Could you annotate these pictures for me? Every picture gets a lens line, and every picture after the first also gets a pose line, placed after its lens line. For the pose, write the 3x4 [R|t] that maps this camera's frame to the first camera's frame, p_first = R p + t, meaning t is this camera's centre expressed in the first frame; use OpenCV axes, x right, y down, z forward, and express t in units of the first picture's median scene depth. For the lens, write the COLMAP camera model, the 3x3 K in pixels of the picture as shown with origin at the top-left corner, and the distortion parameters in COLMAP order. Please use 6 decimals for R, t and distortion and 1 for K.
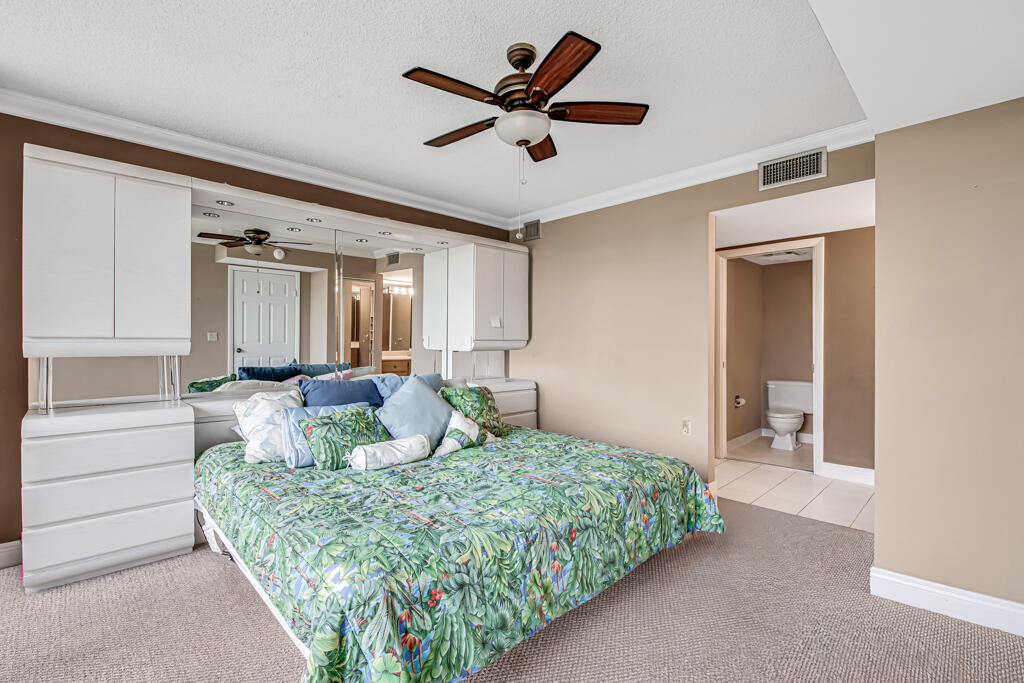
lens RADIAL K [[463.0, 0, 512.8], [0, 463.0, 344.1], [0, 0, 1]] dist [-0.006022, -0.000983]
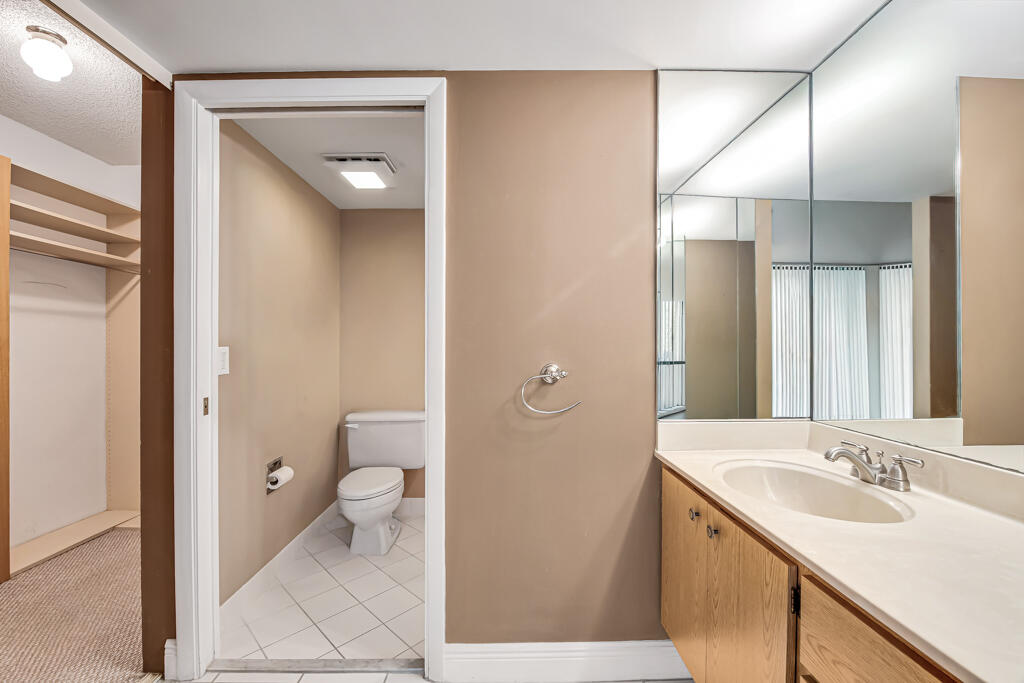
lens RADIAL K [[423.4, 0, 511.4], [0, 423.4, 341.6], [0, 0, 1]] dist [-0.015175, -0.001490]
pose [[0.715779, 0.002886, 0.698321, 0.368166], [0.000619, 0.999988, -0.004768, -0.000697], [-0.698326, 0.003845, 0.715769, 0.559798]]
